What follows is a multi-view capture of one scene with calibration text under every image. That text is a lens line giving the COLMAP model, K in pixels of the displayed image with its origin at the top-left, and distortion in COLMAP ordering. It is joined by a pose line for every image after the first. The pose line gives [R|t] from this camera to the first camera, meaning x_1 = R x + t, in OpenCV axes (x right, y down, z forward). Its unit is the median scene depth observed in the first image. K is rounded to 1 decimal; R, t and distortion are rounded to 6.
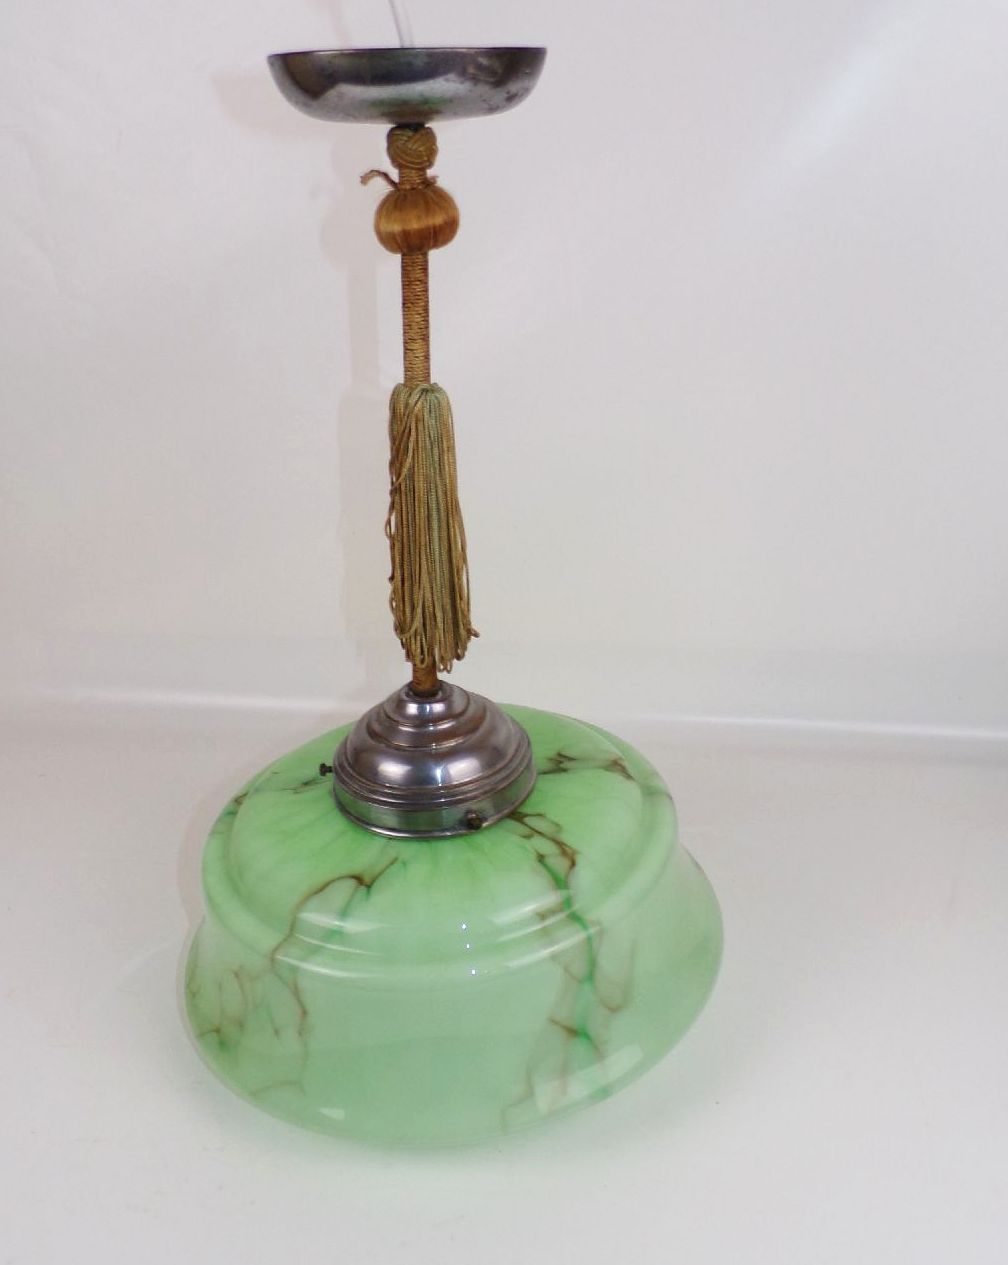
lens RADIAL K [[1085.9, 0, 503.4], [0, 1085.9, 632.5], [0, 0, 1]] dist [0.001694, 0.004120]
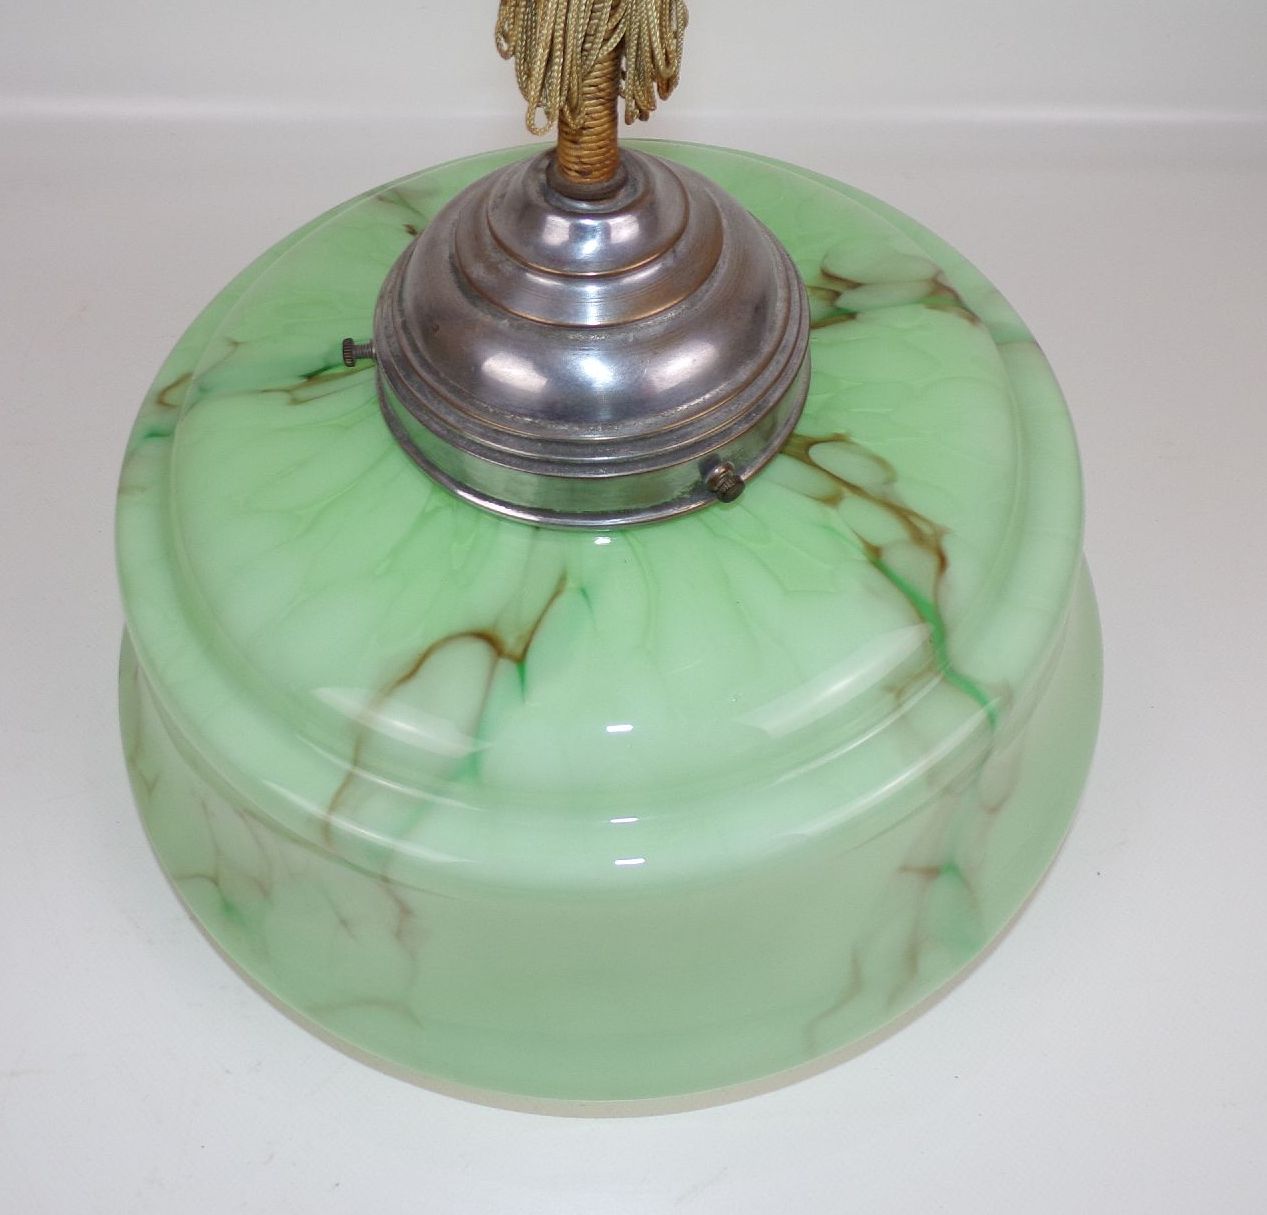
lens RADIAL K [[1449.8, 0, 634.2], [0, 1449.8, 606.8], [0, 0, 1]] dist [-0.011180, 0.000000]
pose [[0.993971, -0.074907, 0.080064, -0.114524], [0.034048, 0.905013, 0.424020, -0.036228], [-0.104221, -0.418738, 0.902107, 0.431096]]
